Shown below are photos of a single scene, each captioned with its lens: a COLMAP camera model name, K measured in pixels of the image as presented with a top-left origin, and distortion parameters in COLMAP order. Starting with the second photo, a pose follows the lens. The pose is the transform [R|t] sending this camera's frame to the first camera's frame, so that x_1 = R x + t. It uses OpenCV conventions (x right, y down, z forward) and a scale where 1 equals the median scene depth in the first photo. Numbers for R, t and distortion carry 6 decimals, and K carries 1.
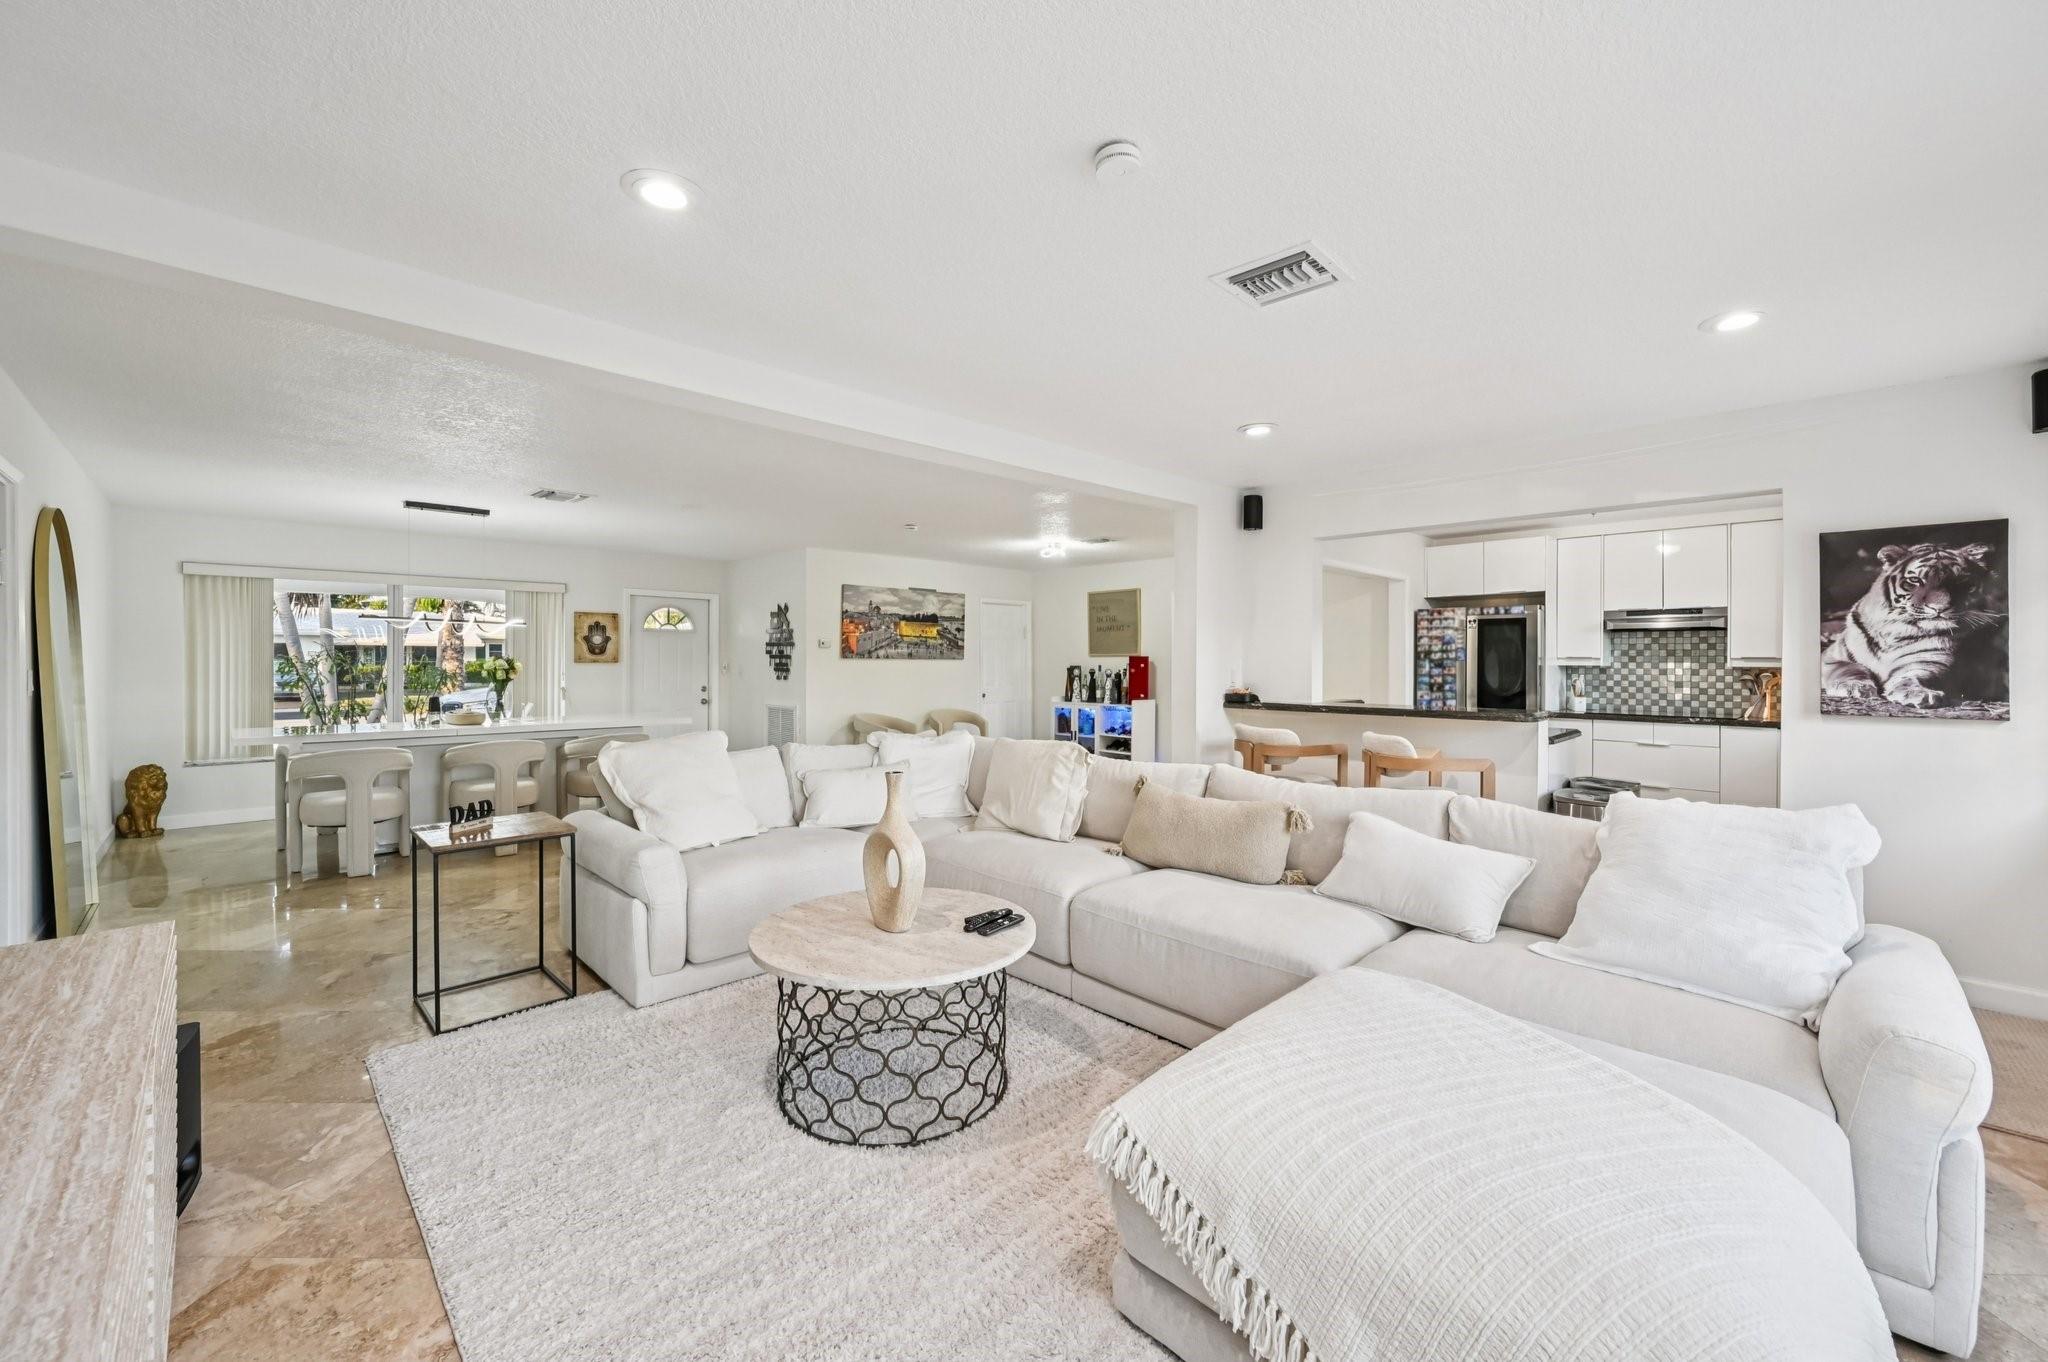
lens RADIAL K [[807.1, 0, 1025.7], [0, 807.1, 661.9], [0, 0, 1]] dist [0.000649, 0.000014]
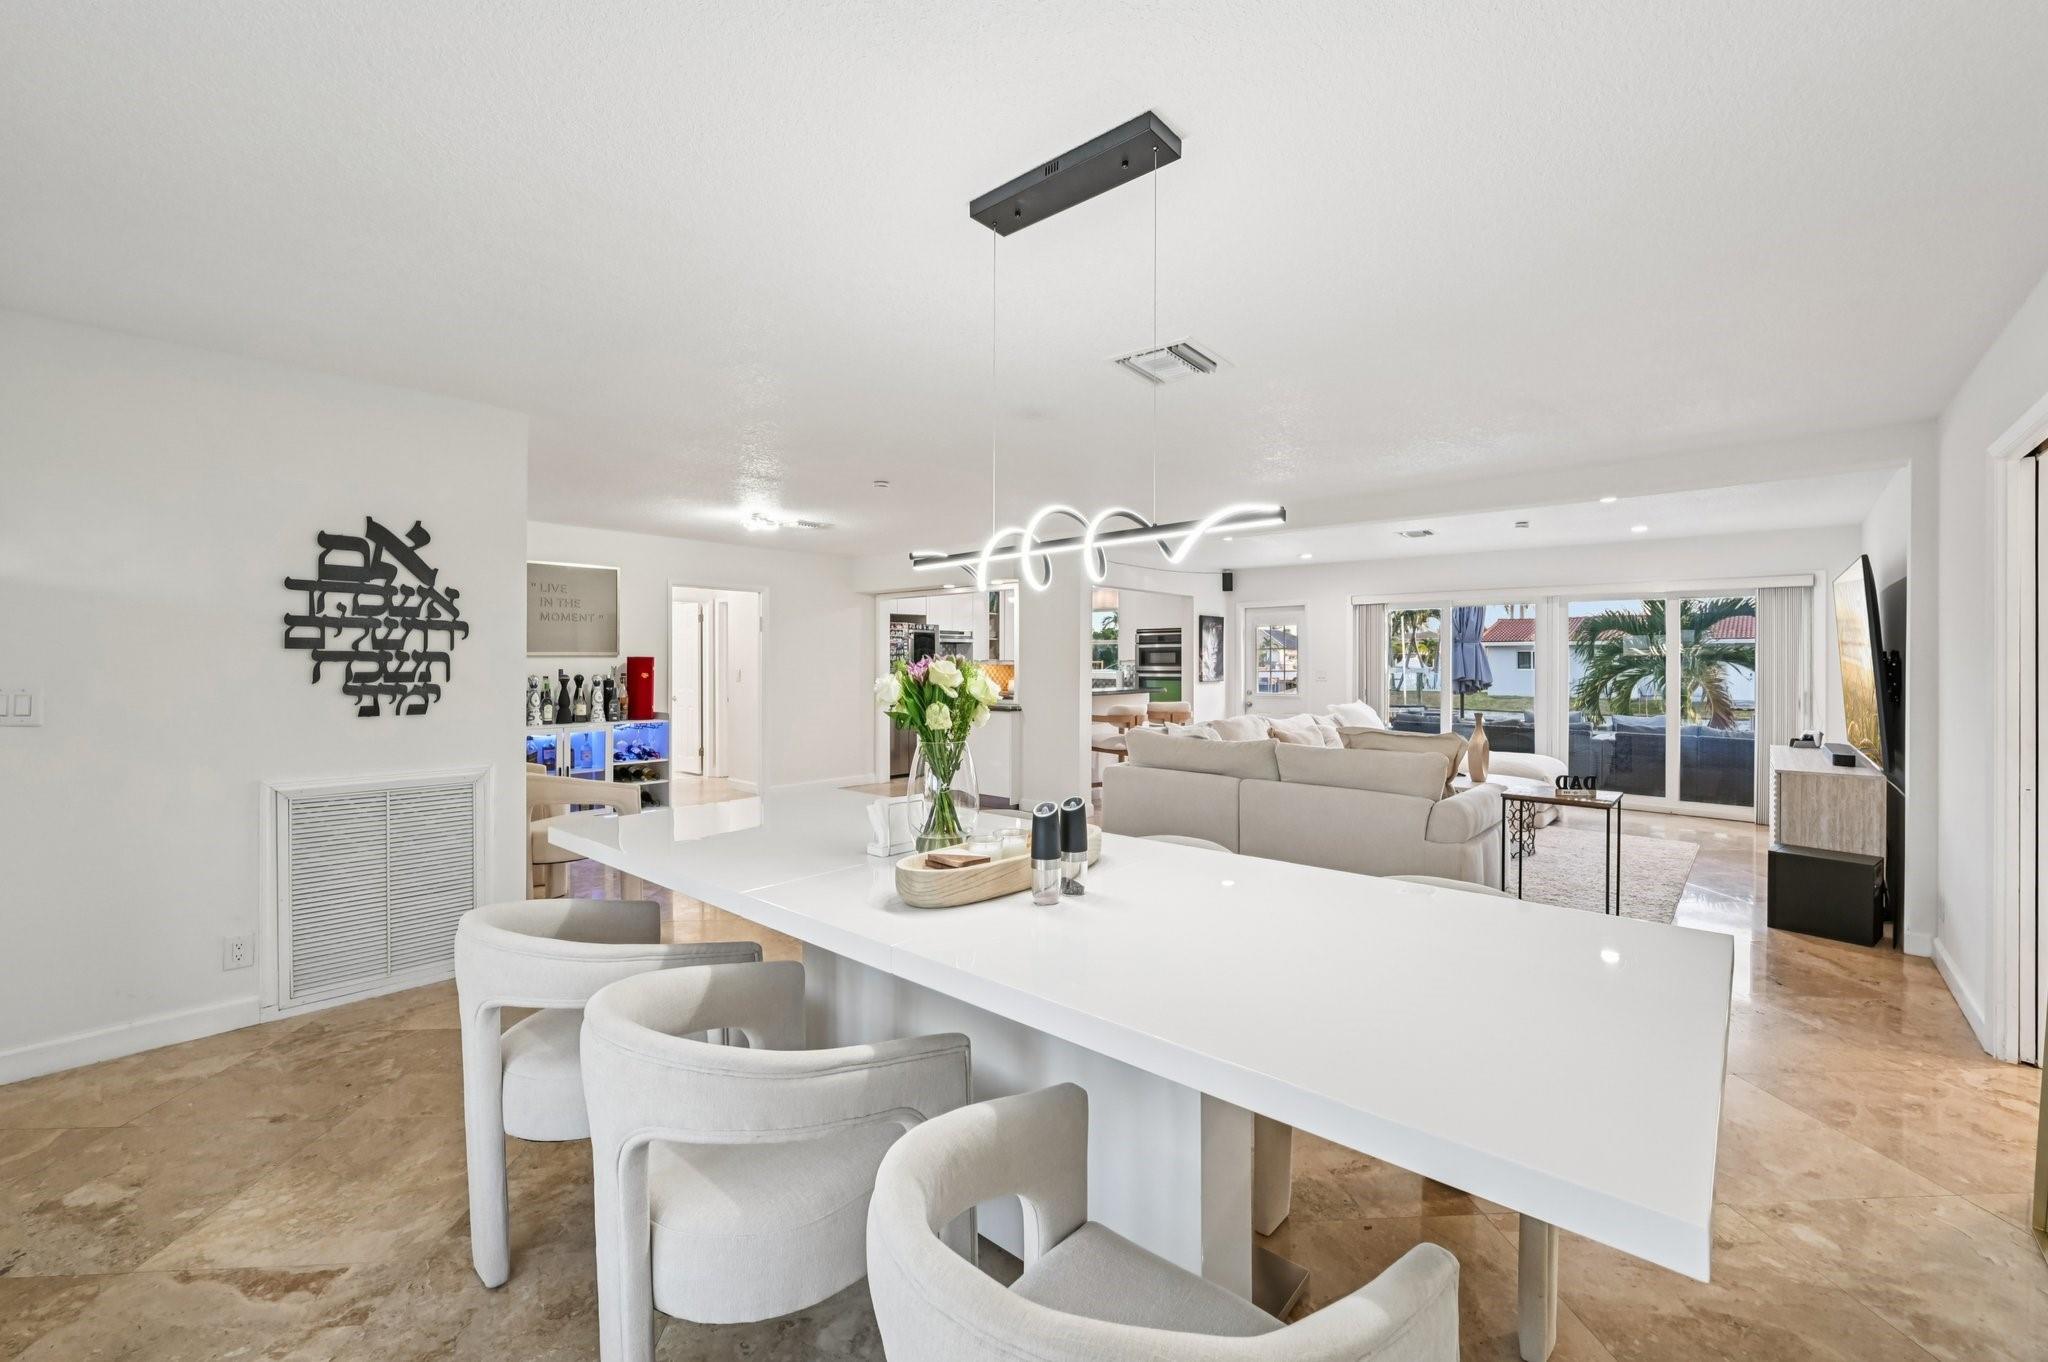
lens RADIAL K [[842.6, 0, 1015.2], [0, 842.6, 653.1], [0, 0, 1]] dist [-0.001382, -0.000077]
pose [[-0.068028, 0.006744, 0.997661, -0.928337], [0.000882, 0.999977, -0.006700, -0.006700], [-0.997683, 0.000424, -0.068033, 0.935167]]
